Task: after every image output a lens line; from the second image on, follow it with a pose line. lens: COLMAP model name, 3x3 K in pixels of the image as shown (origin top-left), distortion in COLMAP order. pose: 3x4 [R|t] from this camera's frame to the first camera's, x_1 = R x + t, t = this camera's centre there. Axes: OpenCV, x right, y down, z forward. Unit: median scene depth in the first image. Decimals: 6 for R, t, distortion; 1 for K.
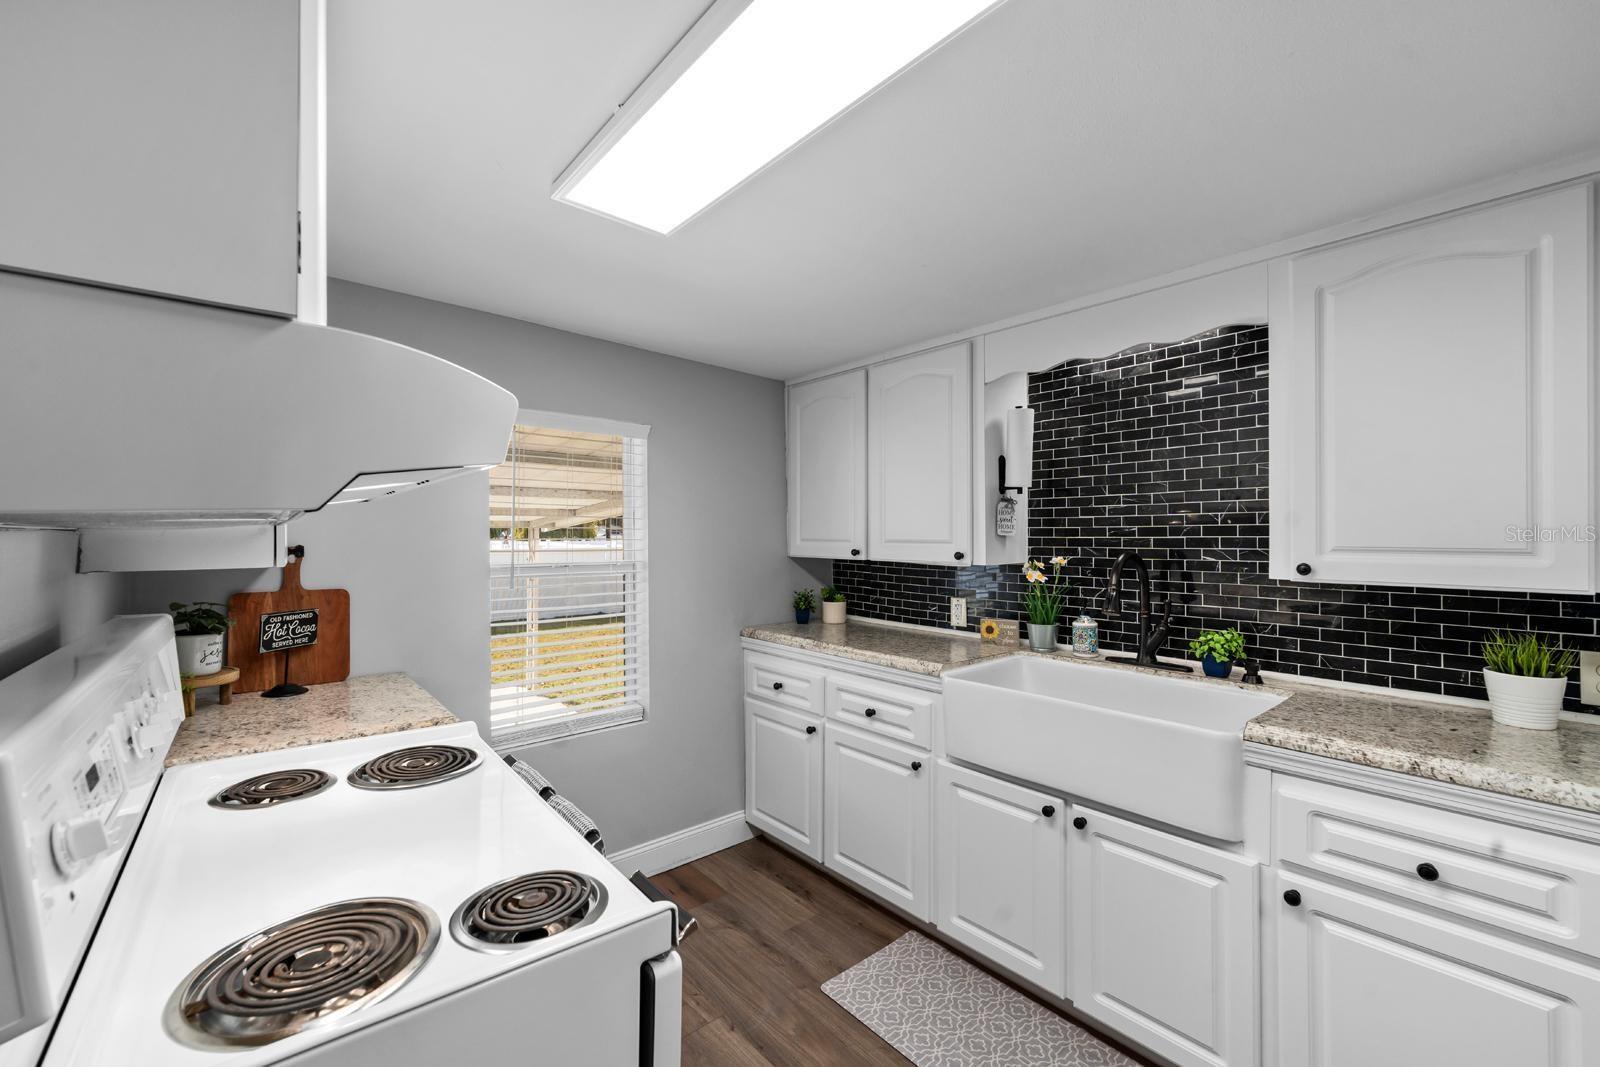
lens RADIAL K [[652.3, 0, 799.8], [0, 652.3, 529.3], [0, 0, 1]] dist [0.002210, -0.001487]
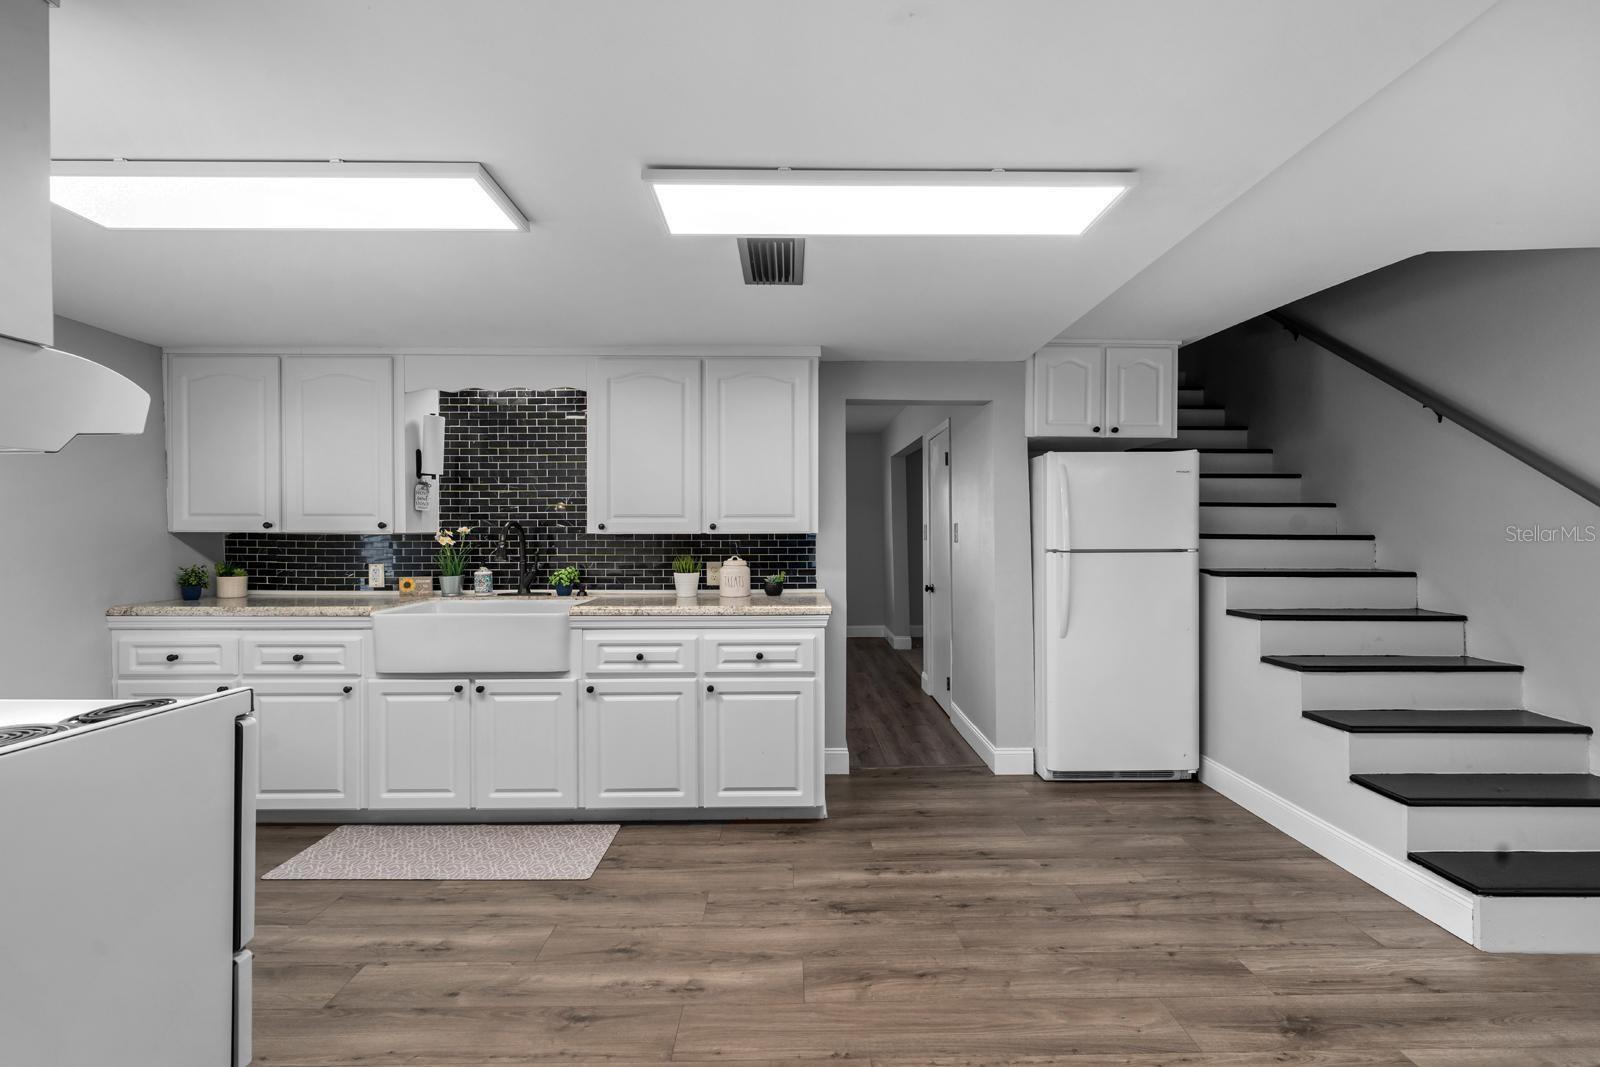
lens RADIAL K [[652.3, 0, 795.2], [0, 652.3, 537.6], [0, 0, 1]] dist [0.002210, -0.001487]
pose [[0.653446, -0.006958, 0.756941, -0.201400], [-0.004823, 0.999899, 0.013356, 0.045695], [-0.756958, -0.012378, 0.653346, -0.457850]]
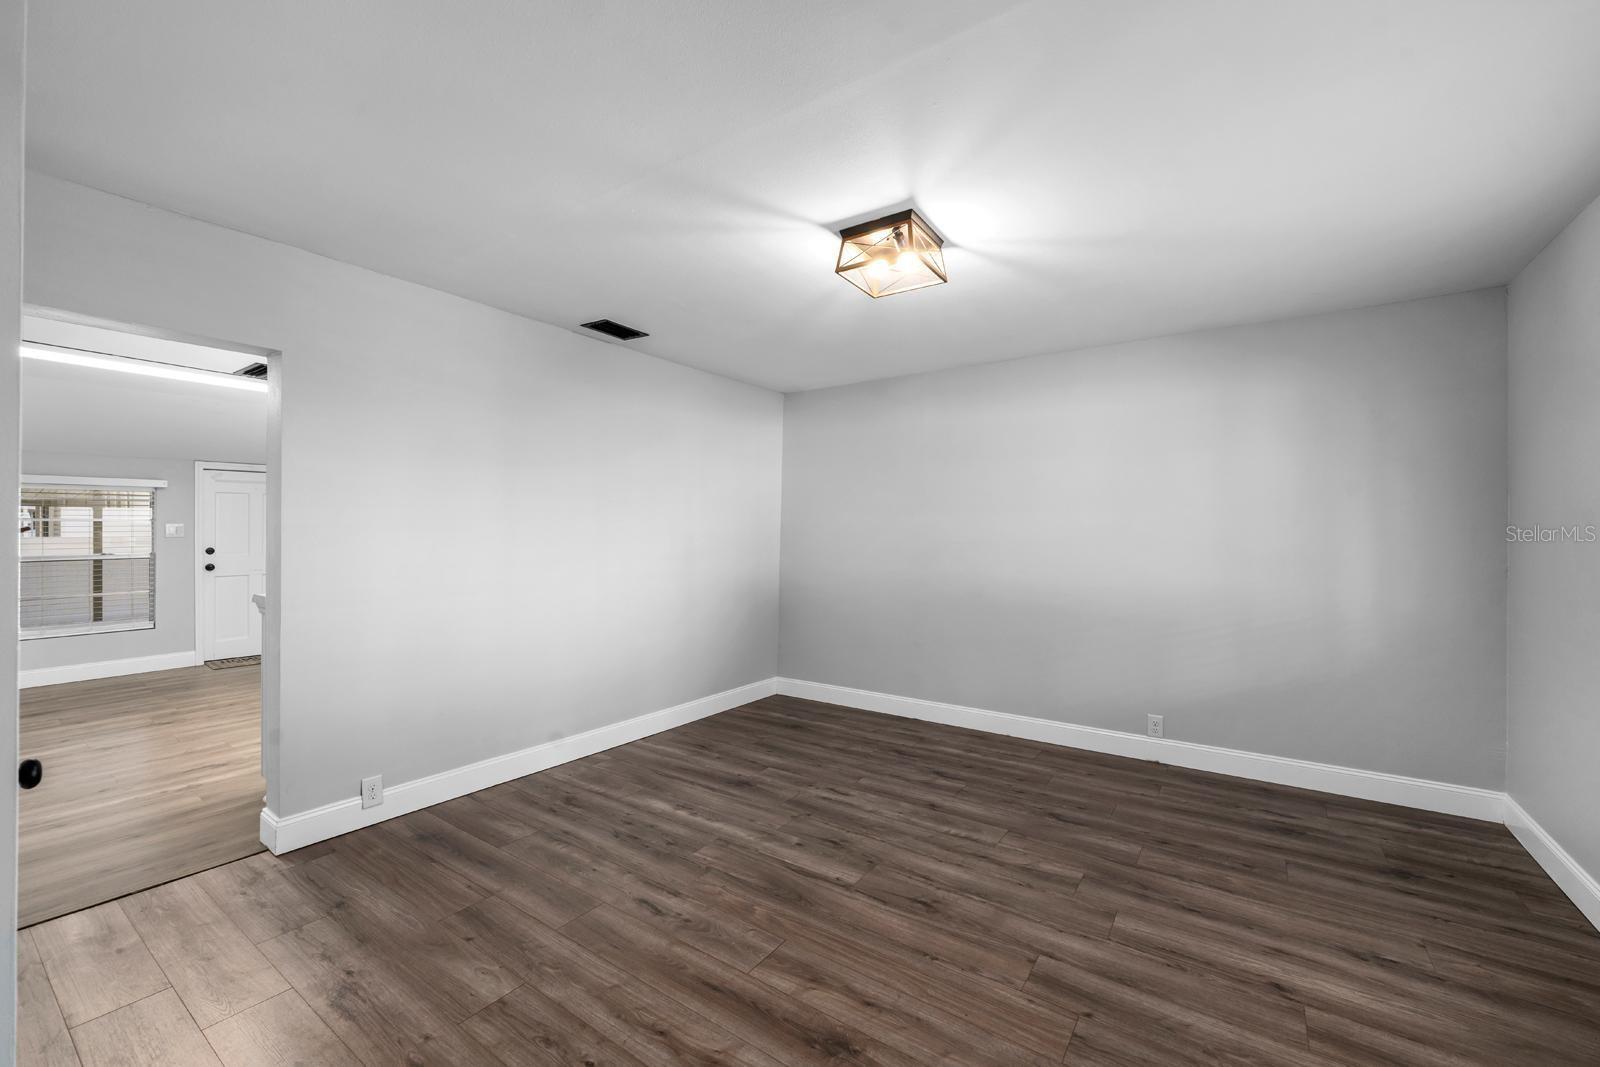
lens RADIAL K [[652.3, 0, 794.3], [0, 652.3, 529.7], [0, 0, 1]] dist [0.002210, -0.001487]
pose [[0.223136, 0.009200, -0.974744, 2.308649], [0.002177, 0.999948, 0.009936, 0.045069], [0.974785, -0.004339, 0.223104, 1.067143]]
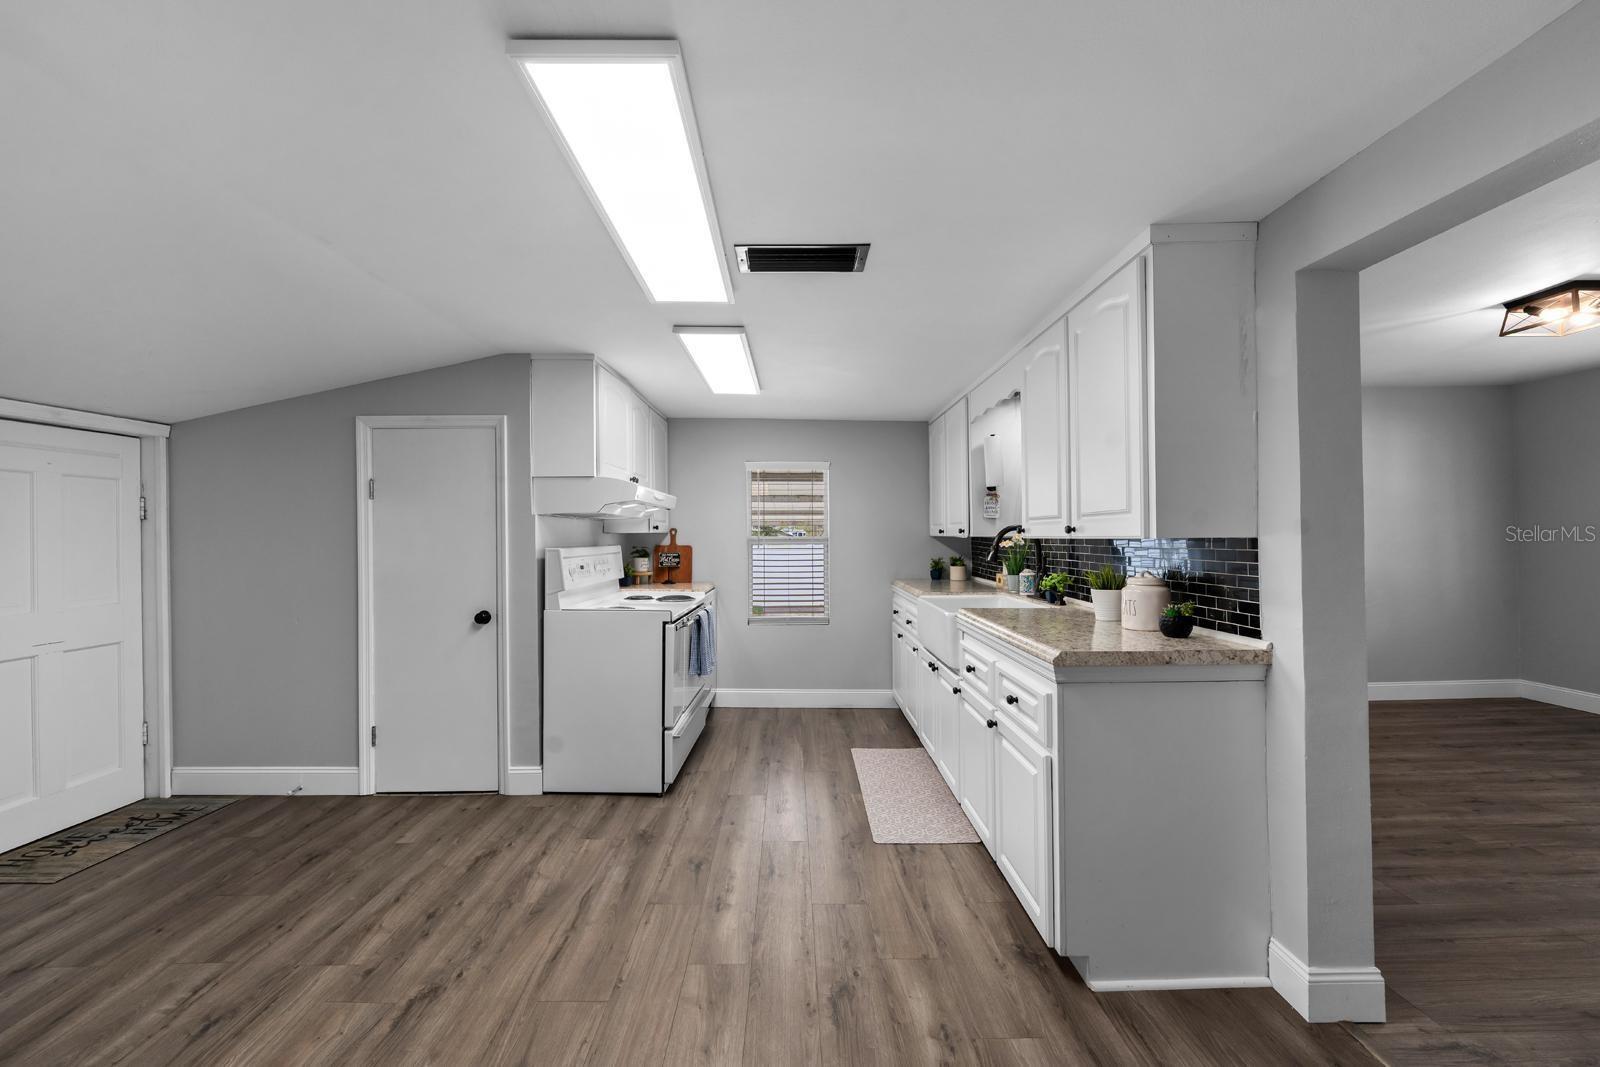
lens RADIAL K [[652.3, 0, 792.5], [0, 652.3, 536.4], [0, 0, 1]] dist [0.002210, -0.001487]
pose [[0.757260, -0.005144, -0.653093, 1.030748], [0.011440, 0.999920, 0.005390, 0.042930], [0.653013, -0.011553, 0.757259, -0.518342]]
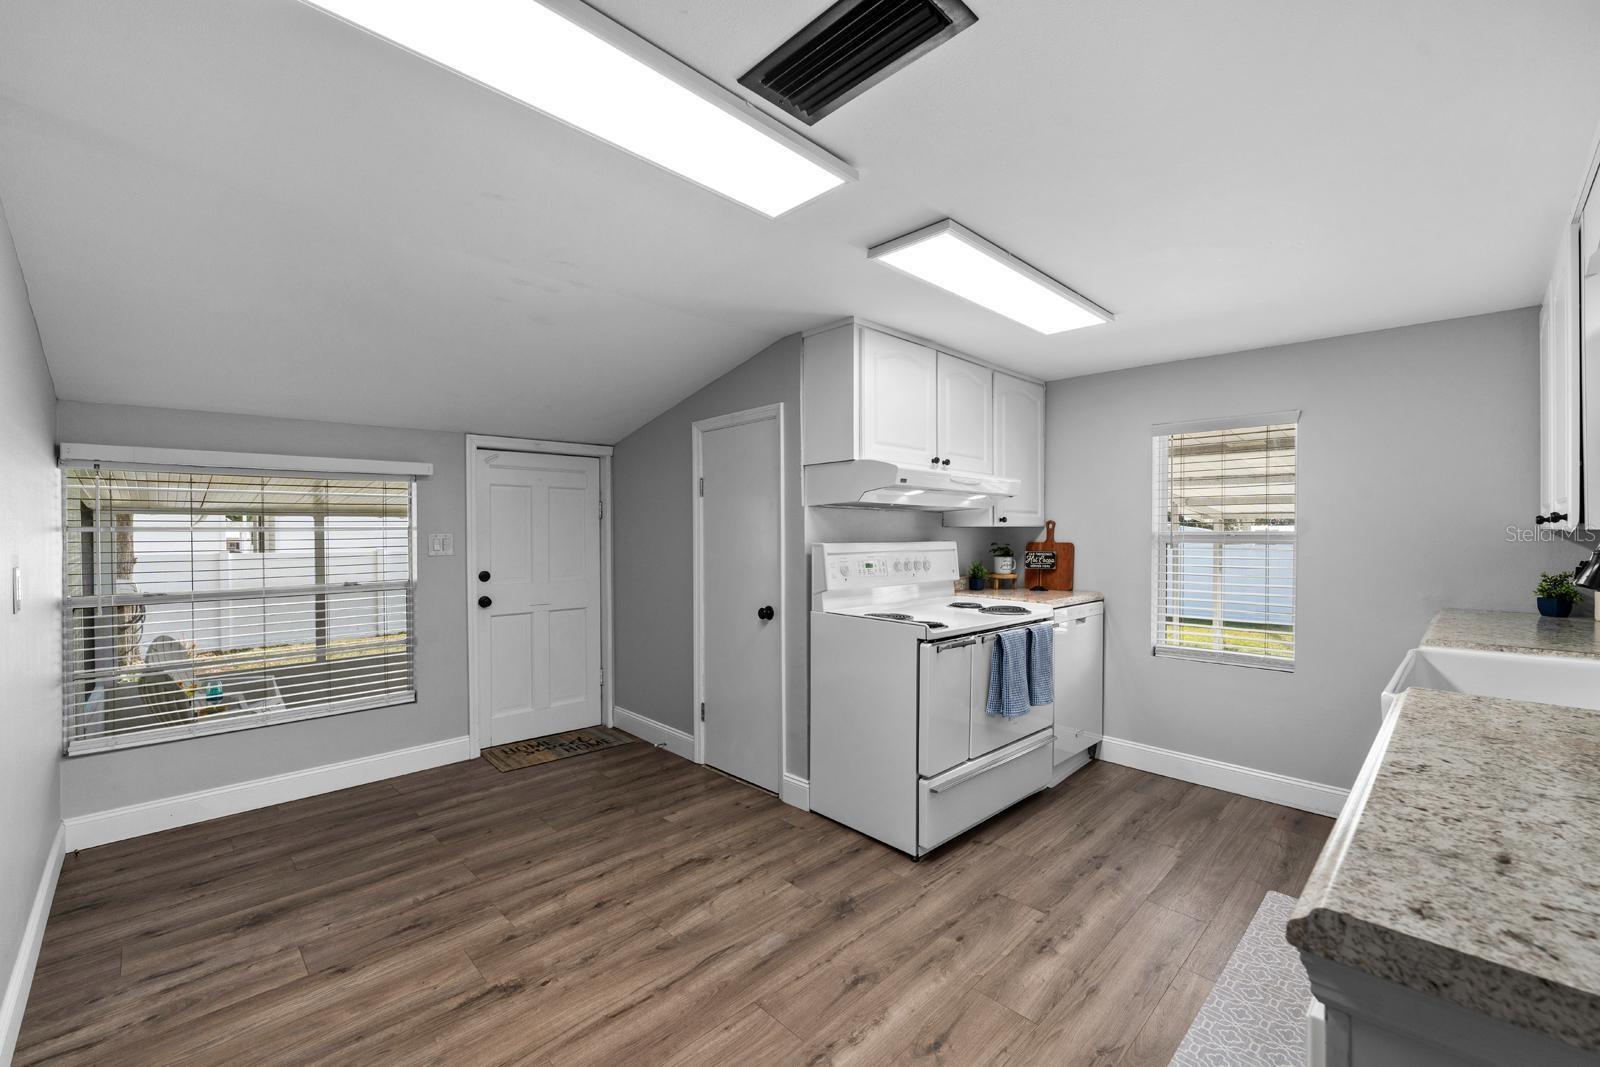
lens RADIAL K [[652.3, 0, 799.9], [0, 652.3, 538.9], [0, 0, 1]] dist [0.002210, -0.001487]
pose [[0.065978, 0.004179, -0.997812, 0.981448], [0.010062, 0.999938, 0.004854, 0.055713], [0.997770, -0.010360, 0.065932, 0.084073]]
